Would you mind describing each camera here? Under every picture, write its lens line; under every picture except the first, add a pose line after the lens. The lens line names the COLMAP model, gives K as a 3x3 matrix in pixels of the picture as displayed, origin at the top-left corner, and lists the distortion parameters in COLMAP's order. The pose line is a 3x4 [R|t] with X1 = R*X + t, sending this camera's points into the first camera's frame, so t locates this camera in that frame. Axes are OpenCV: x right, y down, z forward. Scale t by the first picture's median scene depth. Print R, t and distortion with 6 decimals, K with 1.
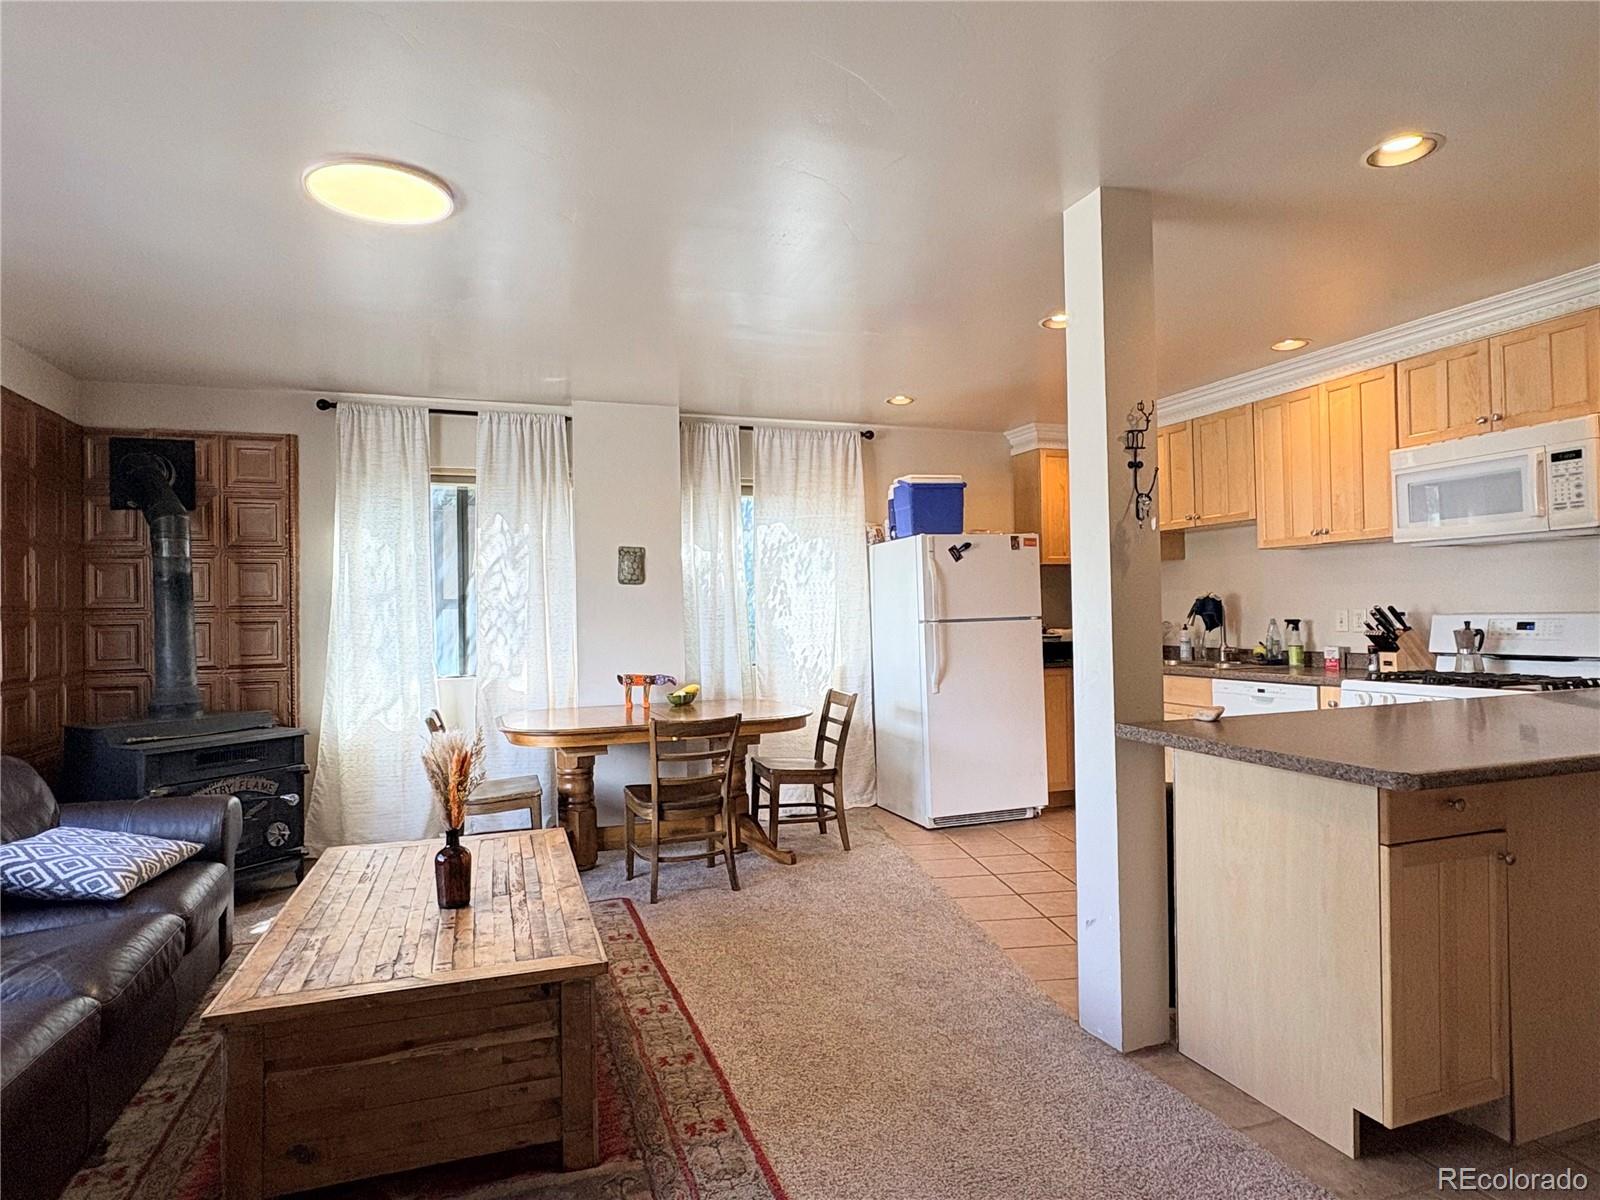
lens RADIAL K [[923.1, 0, 800.0], [0, 923.1, 600.0], [0, 0, 1]] dist [0.001668, 0.002260]
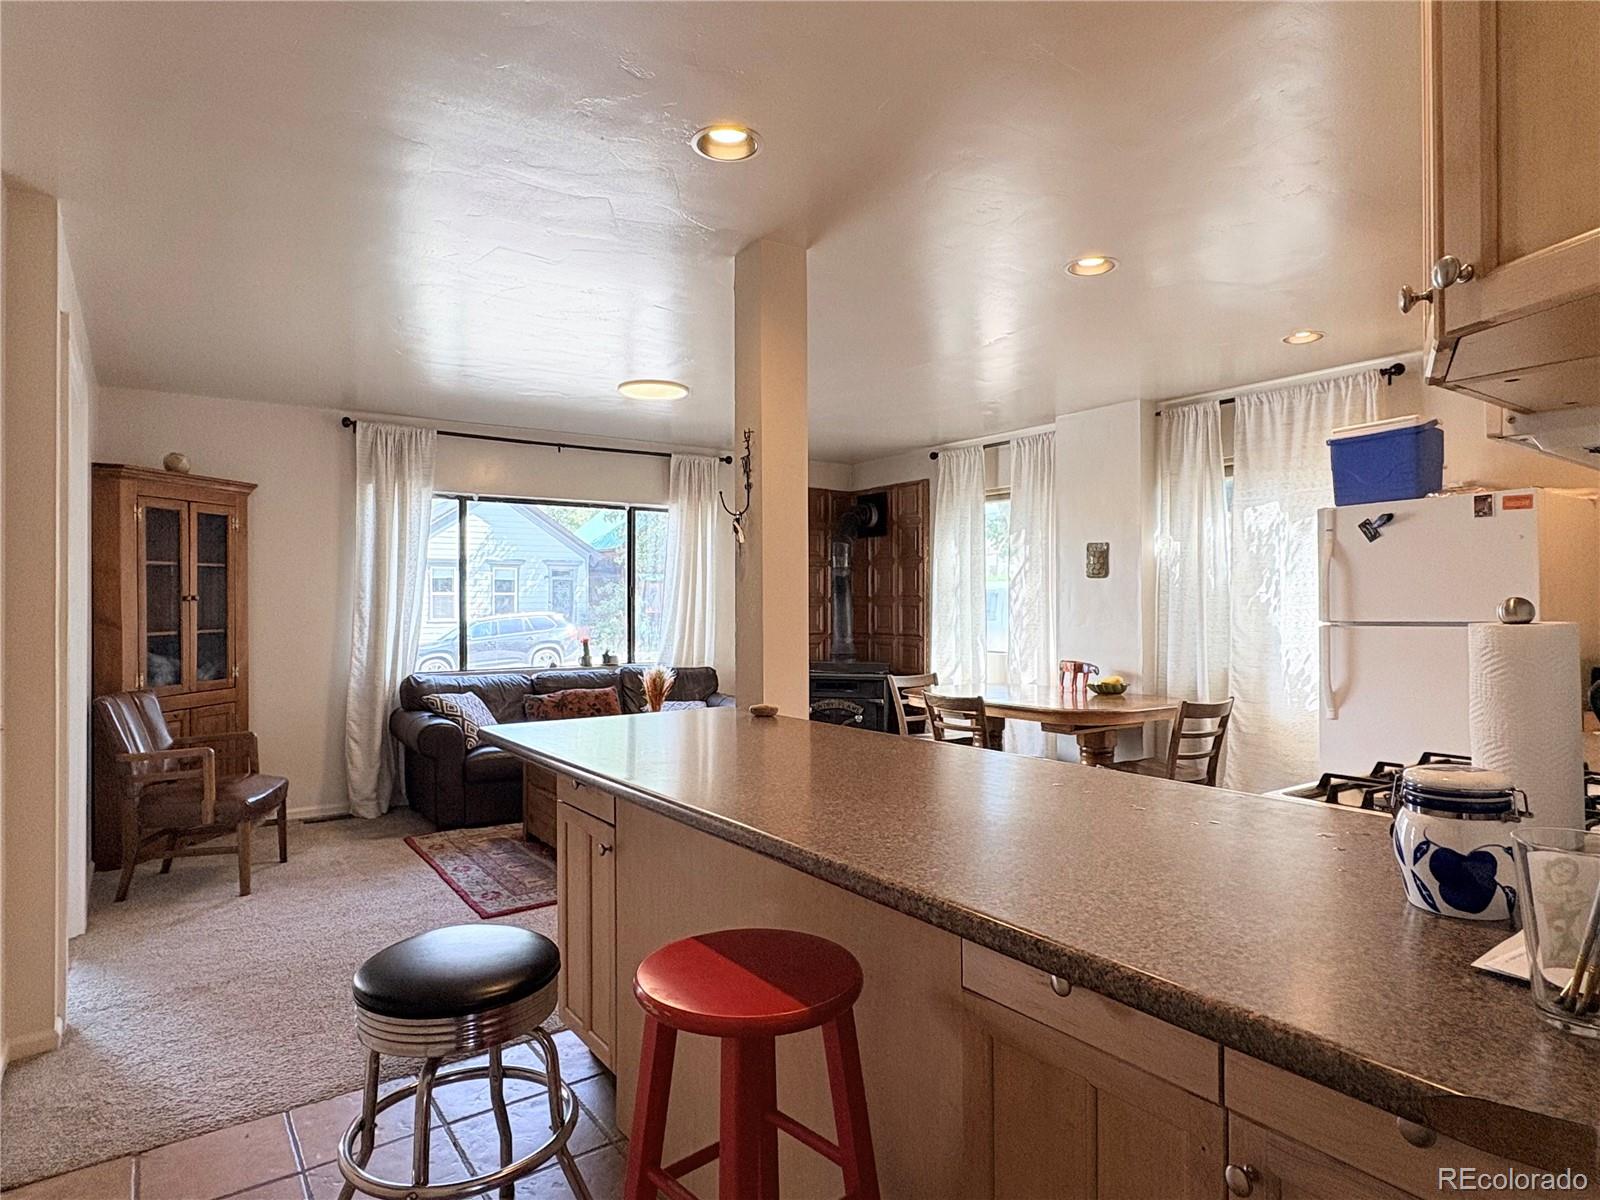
lens RADIAL K [[924.6, 0, 794.8], [0, 924.6, 600.1], [0, 0, 1]] dist [0.002124, 0.003278]
pose [[0.262379, 0.013476, -0.964871, 0.844764], [0.007993, 0.999838, 0.016137, -0.012375], [0.964932, -0.011946, 0.262228, 0.423837]]
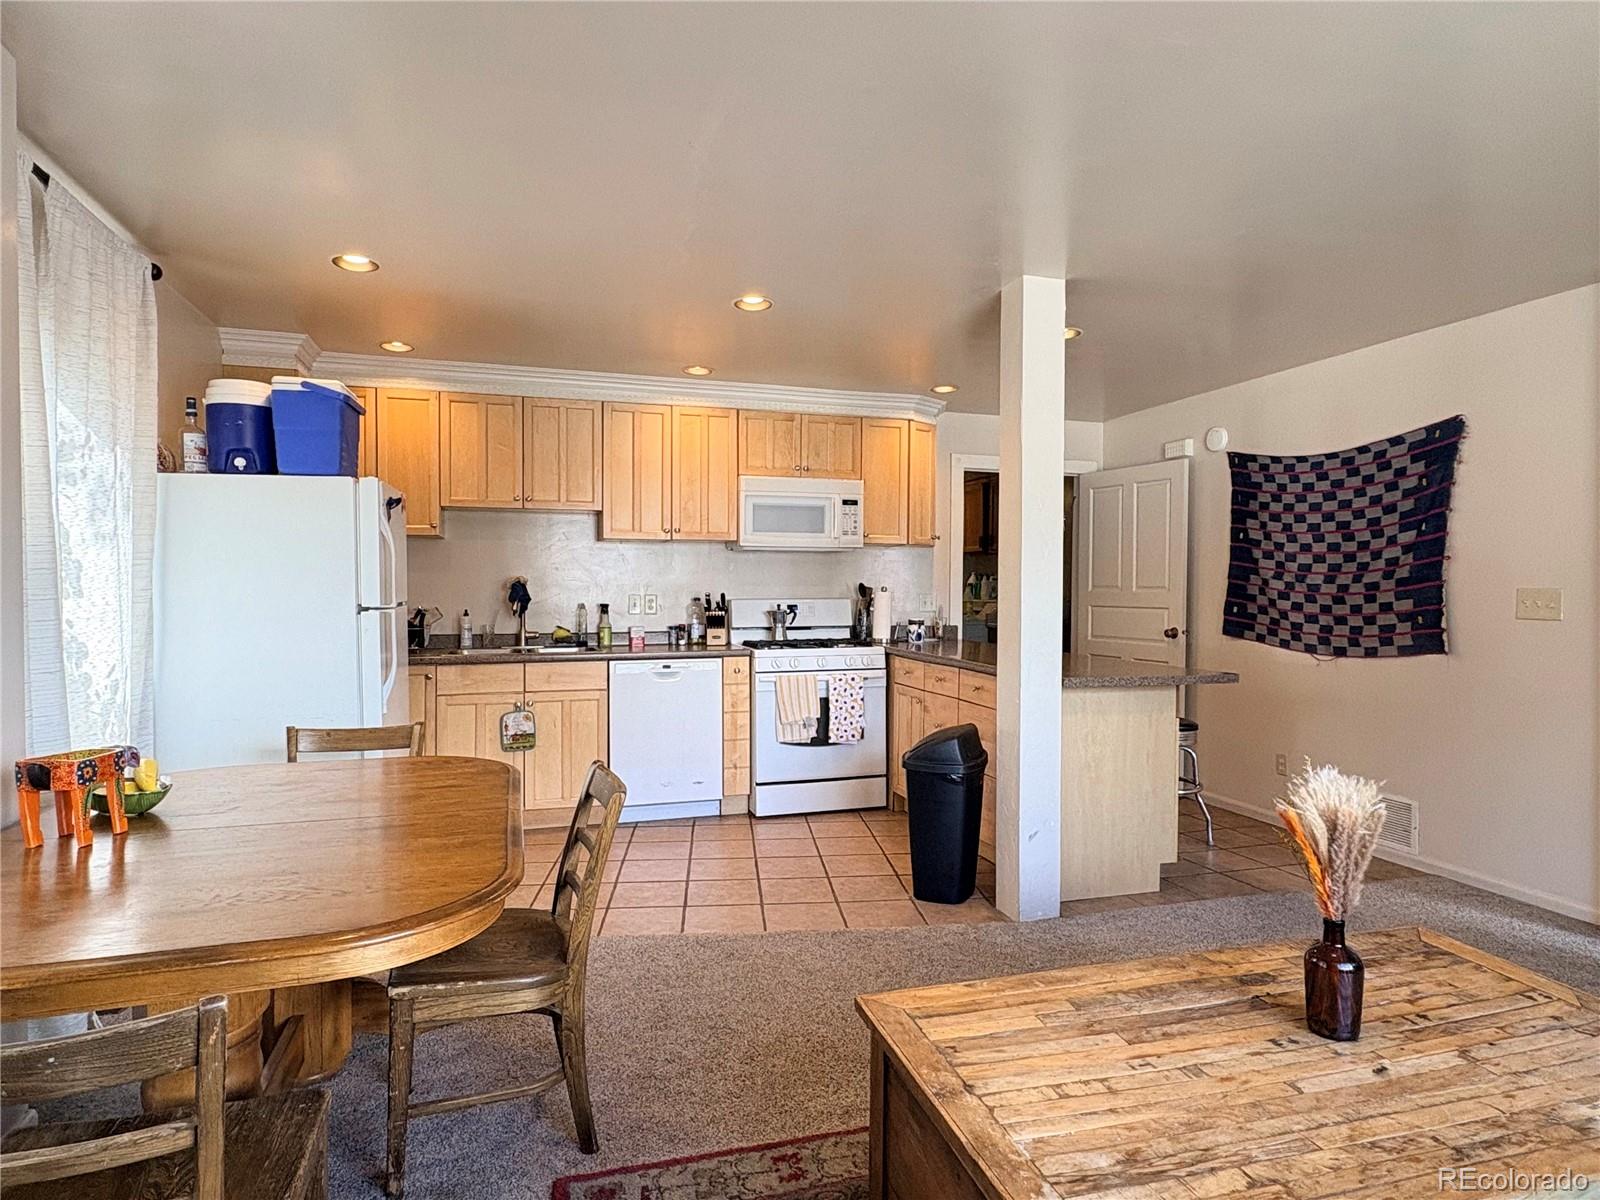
lens RADIAL K [[910.6, 0, 800.0], [0, 910.6, 600.0], [0, 0, 1]] dist [0.000596, 0.000487]
pose [[0.045451, 0.003312, 0.998961, -0.569096], [-0.015653, 0.999874, -0.002603, 0.015850], [-0.998844, -0.015518, 0.045497, 0.739283]]
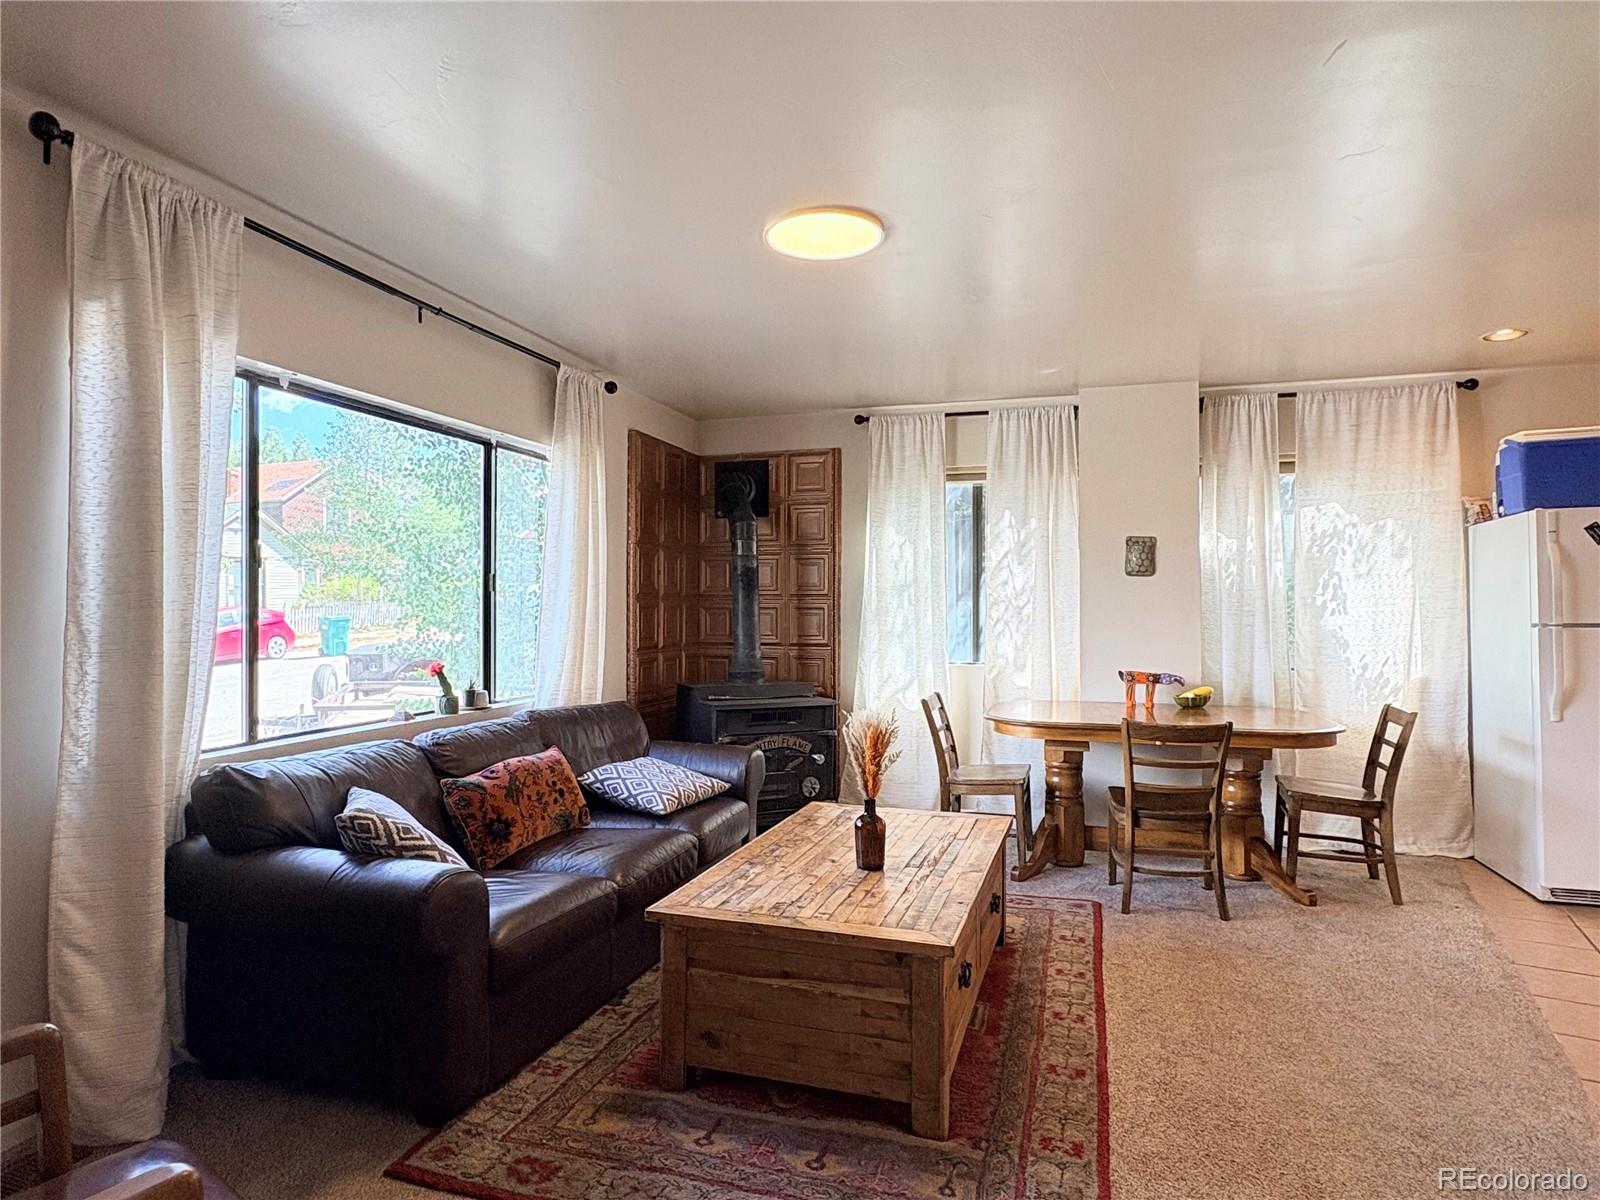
lens RADIAL K [[924.6, 0, 794.8], [0, 924.6, 600.1], [0, 0, 1]] dist [0.002124, 0.003278]
pose [[0.798848, 0.014997, -0.601347, 0.116768], [-0.009024, 0.999875, 0.012949, -0.001600], [0.601466, -0.004918, 0.798883, 0.034627]]
